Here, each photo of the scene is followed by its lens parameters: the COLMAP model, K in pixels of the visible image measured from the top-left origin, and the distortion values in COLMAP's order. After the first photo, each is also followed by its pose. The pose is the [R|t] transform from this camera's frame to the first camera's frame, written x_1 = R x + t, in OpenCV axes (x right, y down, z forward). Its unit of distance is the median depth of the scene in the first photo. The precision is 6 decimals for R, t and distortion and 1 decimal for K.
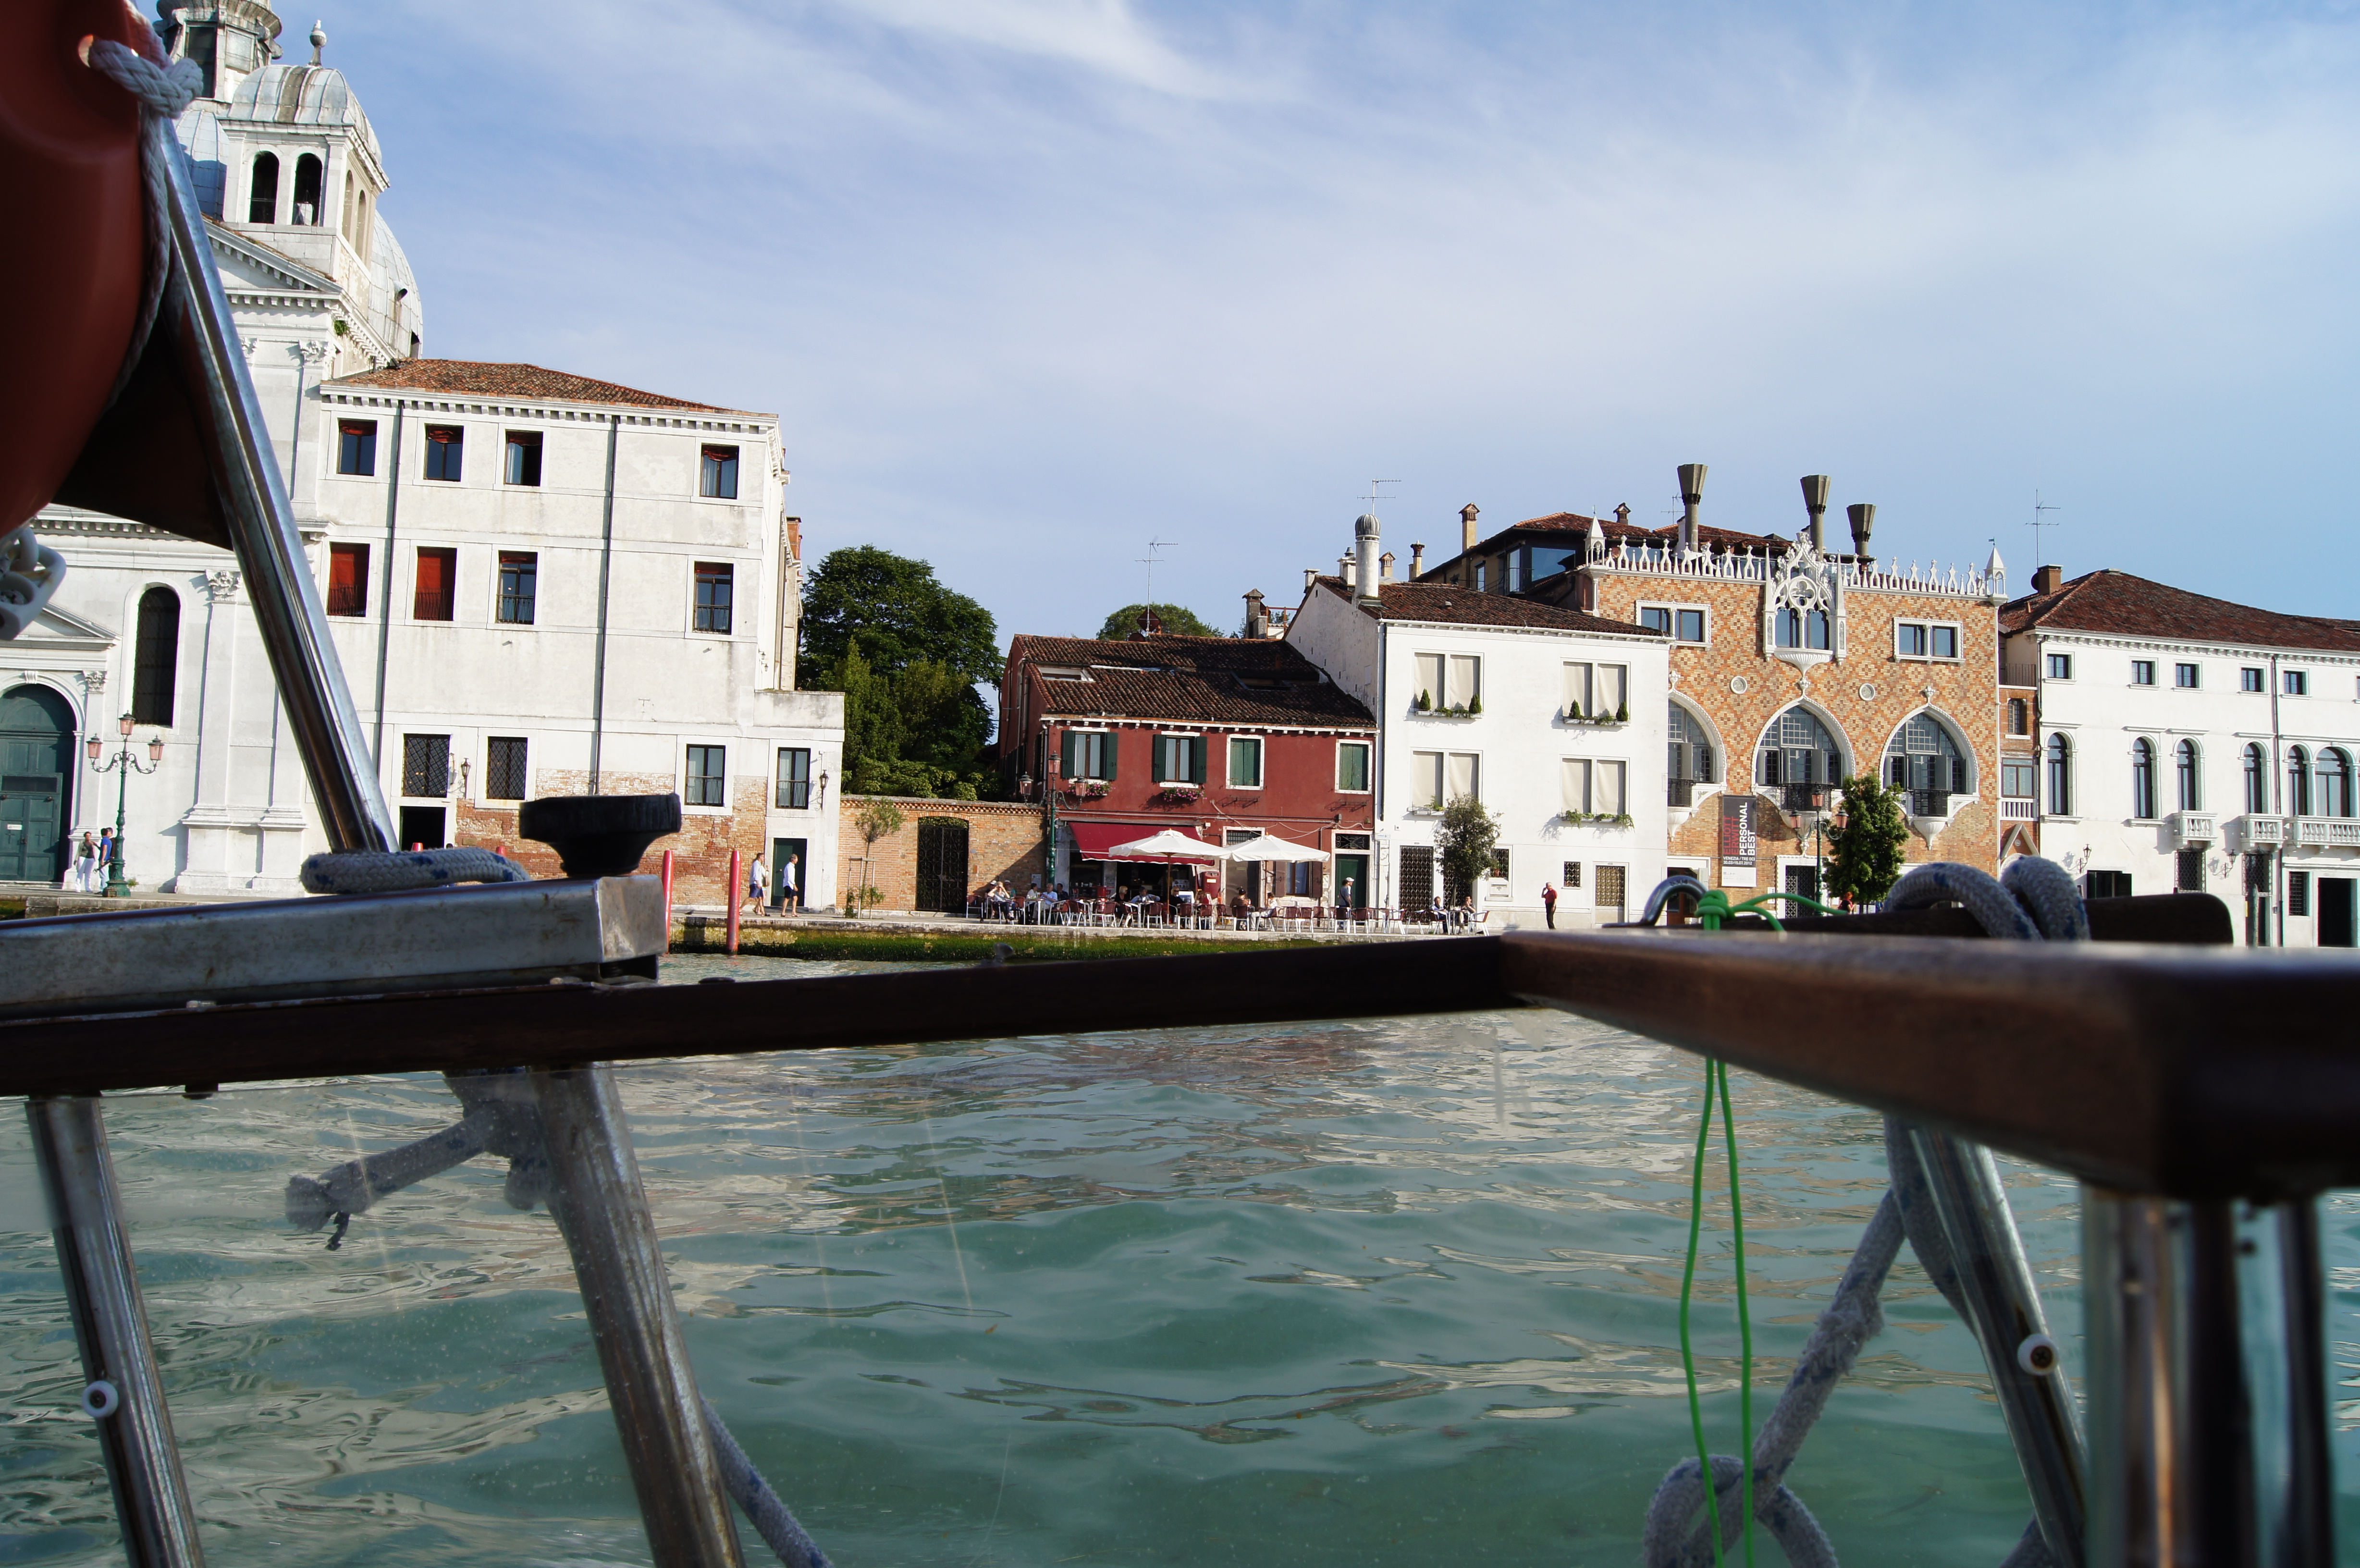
lens RADIAL K [[1882.6, 0, 1180.0], [0, 1882.6, 784.0], [0, 0, 1]] dist [-0.078036, 0.013667]
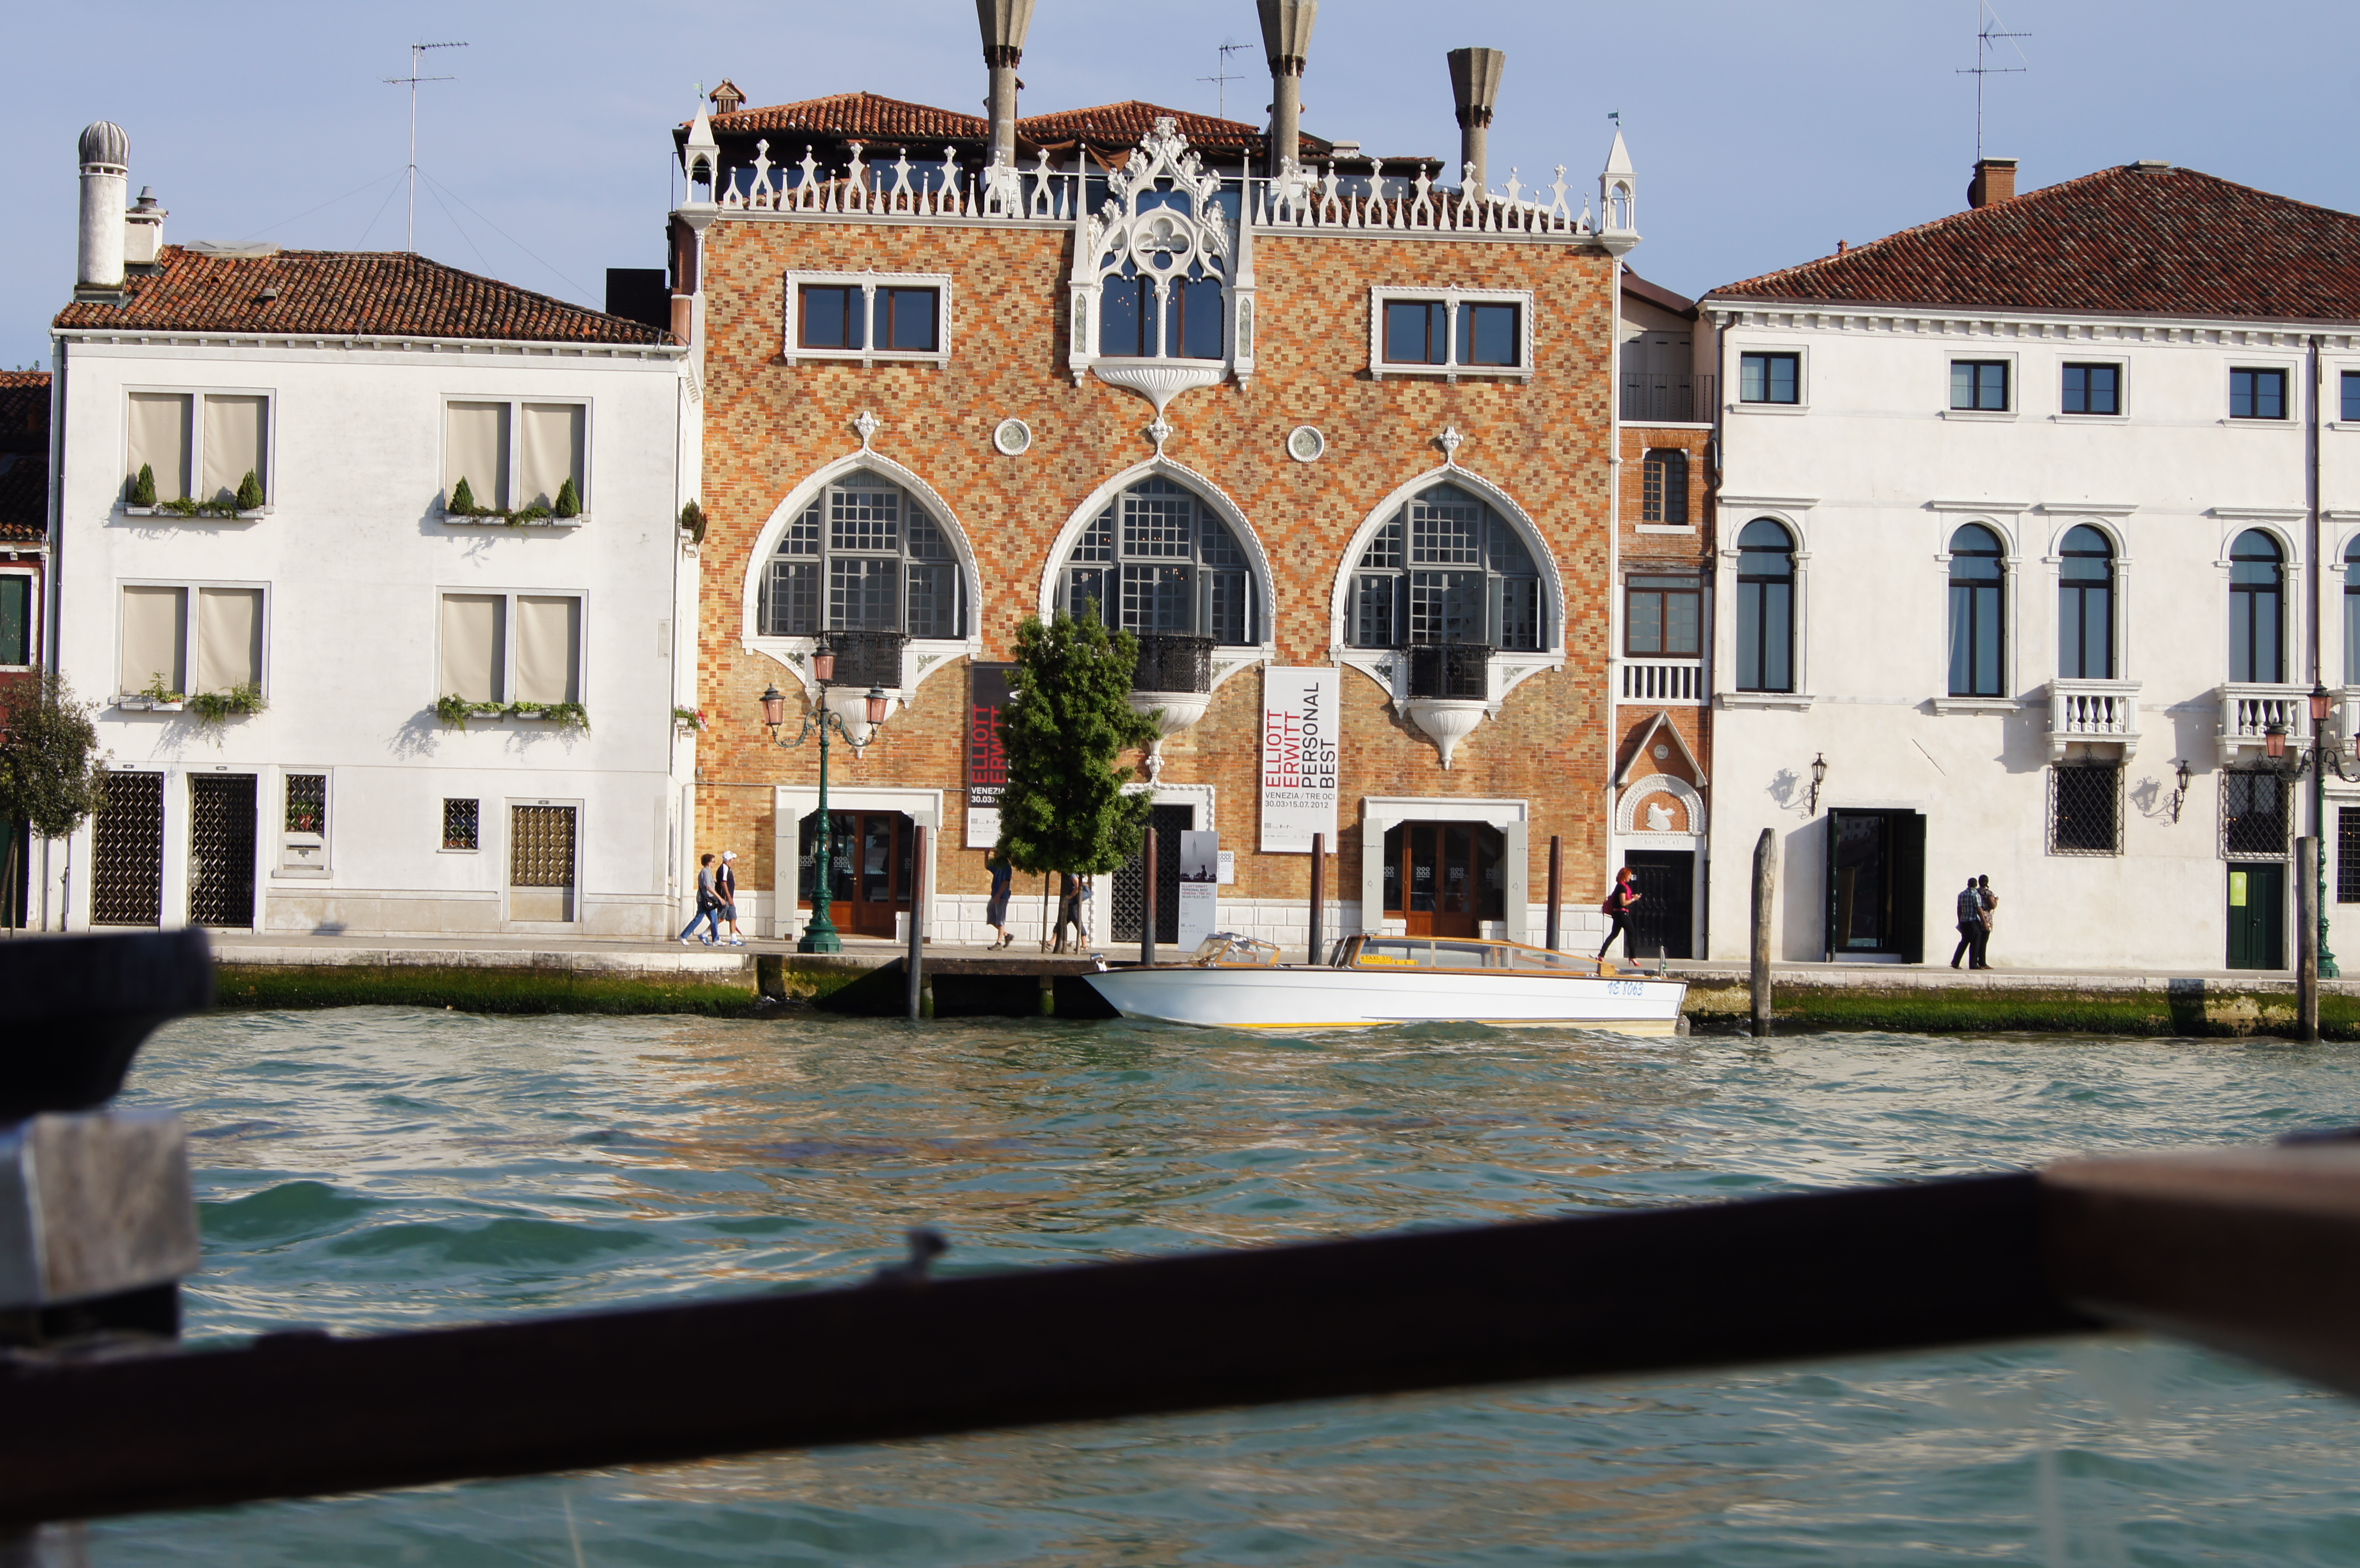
lens RADIAL K [[4001.6, 0, 1150.4], [0, 4001.6, 780.7], [0, 0, 1]] dist [-0.034526, 0.051628]
pose [[0.991669, -0.013727, -0.128081, 0.467755], [0.017234, 0.999505, 0.026311, 0.010098], [0.127656, -0.028299, 0.991415, -0.036343]]
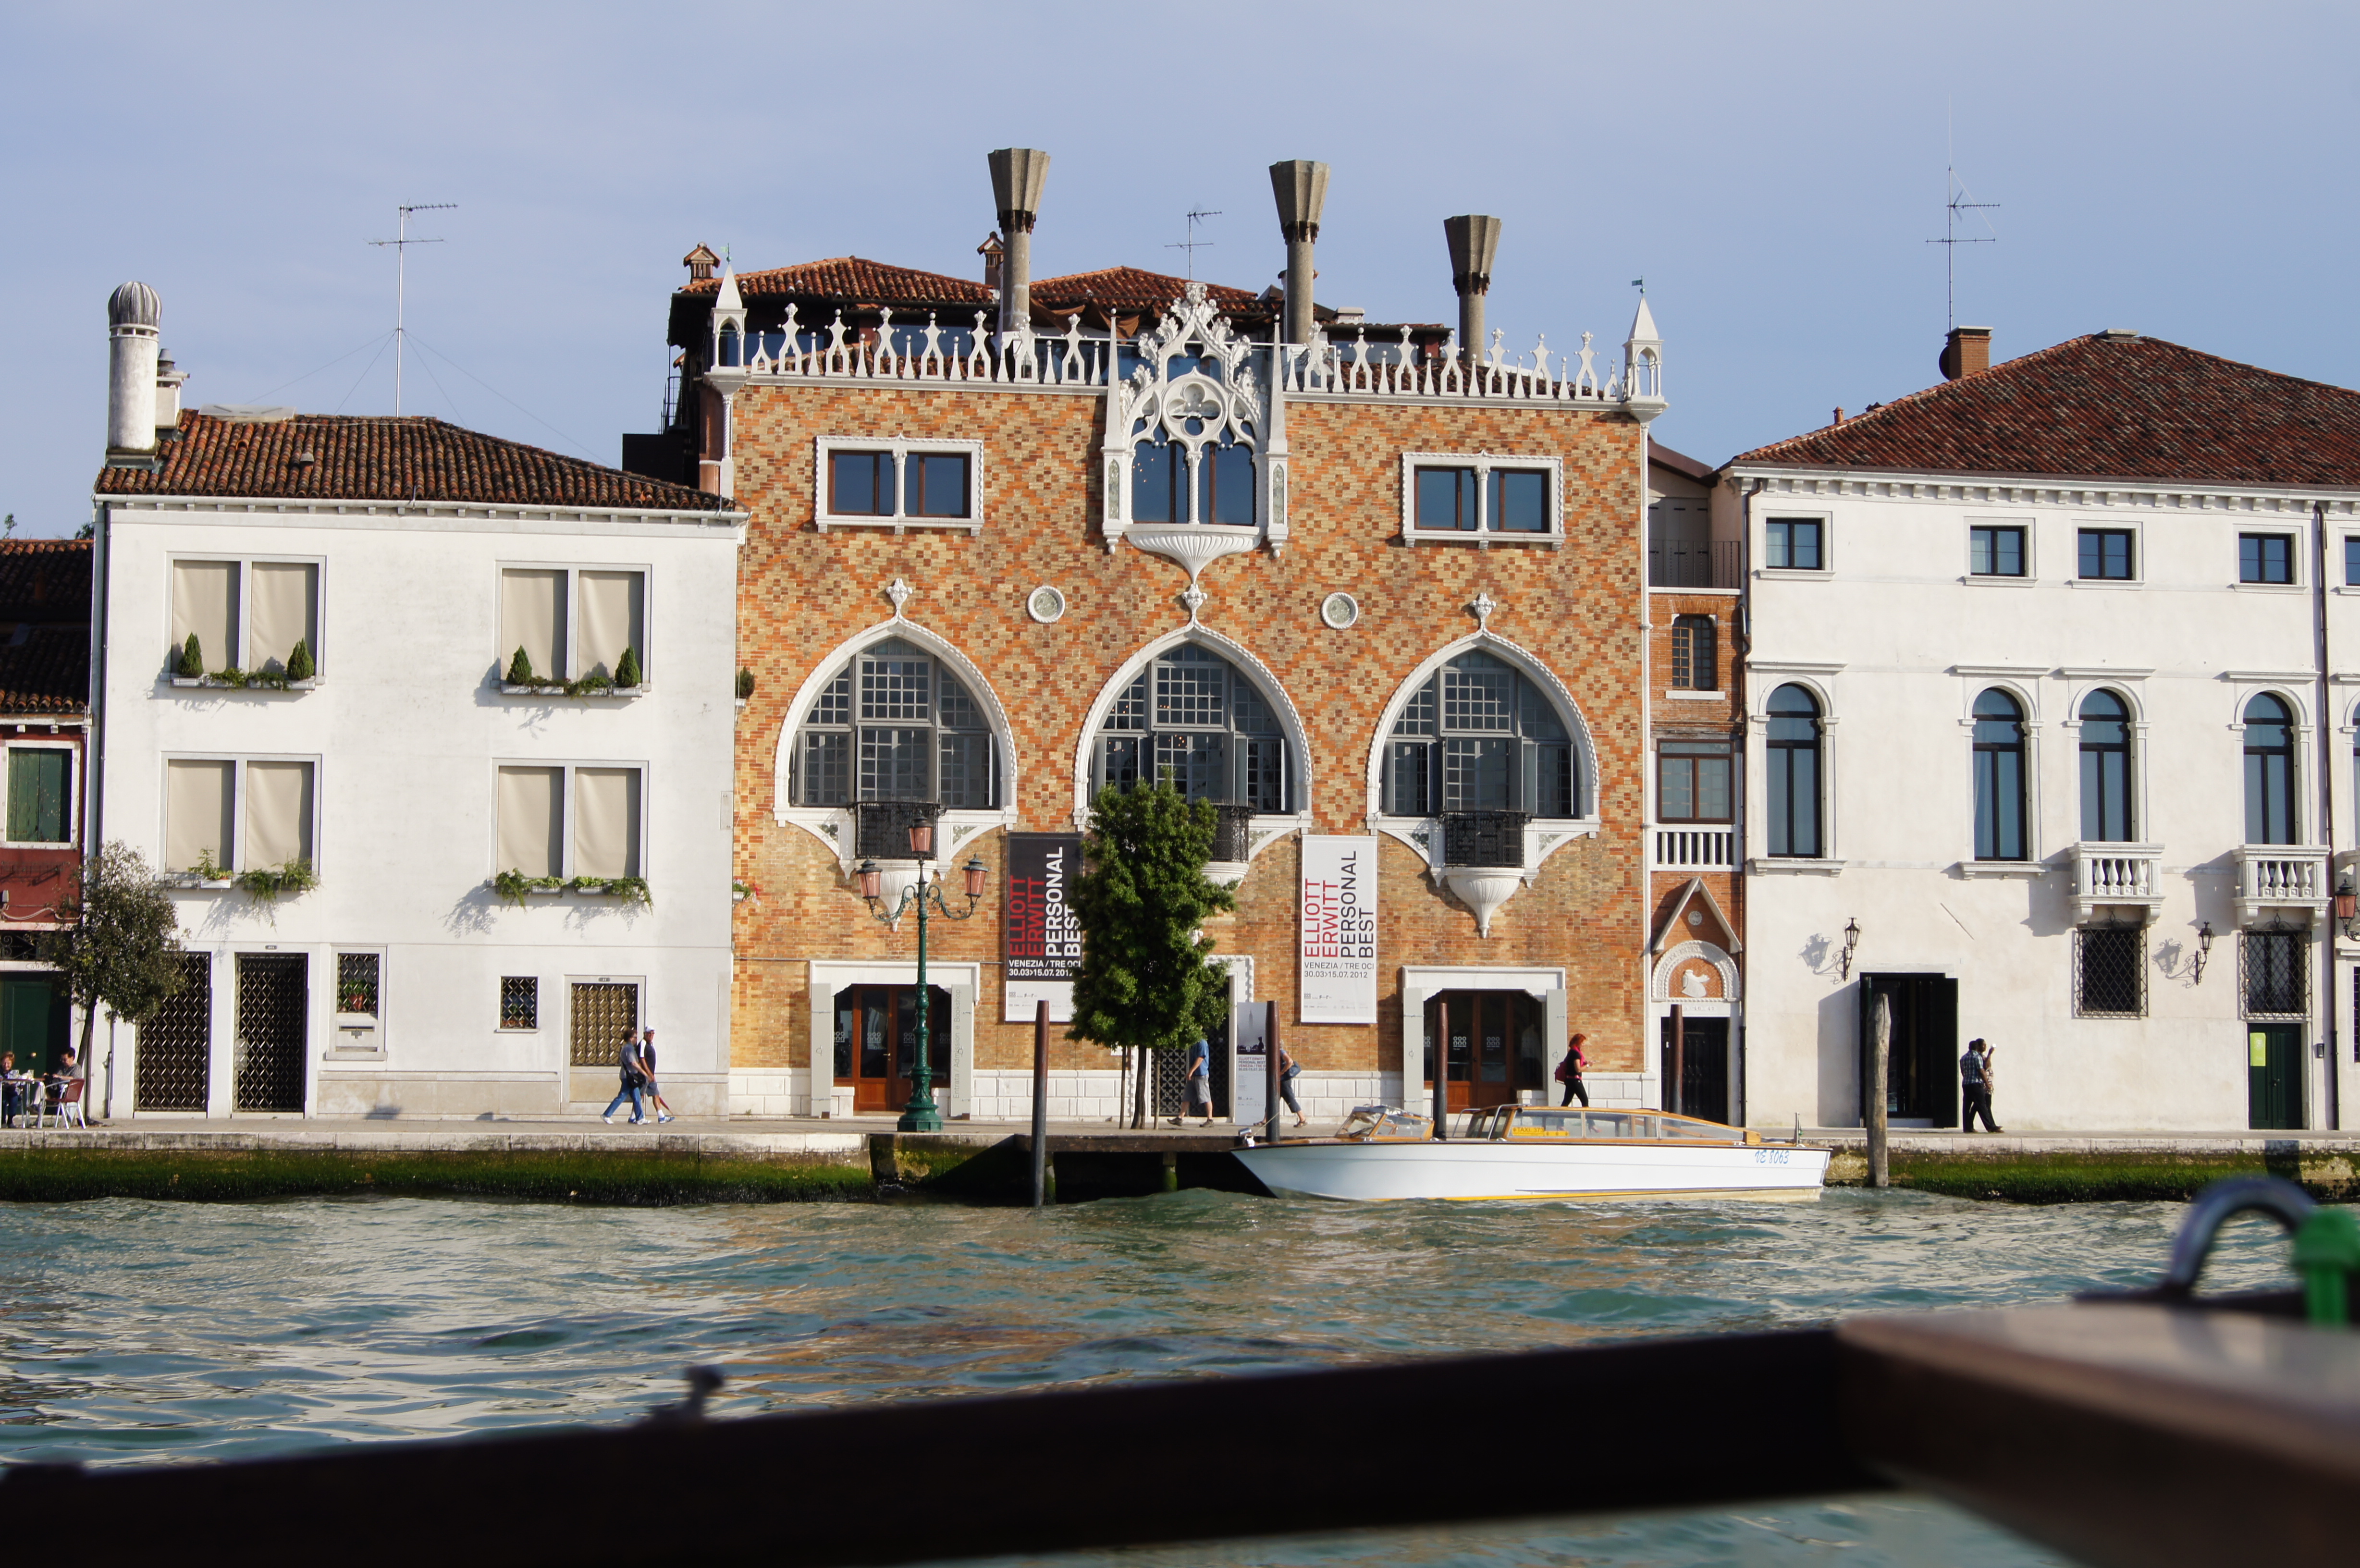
lens RADIAL K [[4001.6, 0, 1150.4], [0, 4001.6, 780.7], [0, 0, 1]] dist [-0.034526, 0.051628]
pose [[0.998383, -0.024524, -0.051289, 0.377778], [0.023839, 0.999619, -0.013922, 0.007678], [0.051611, 0.012676, 0.998587, -0.030430]]
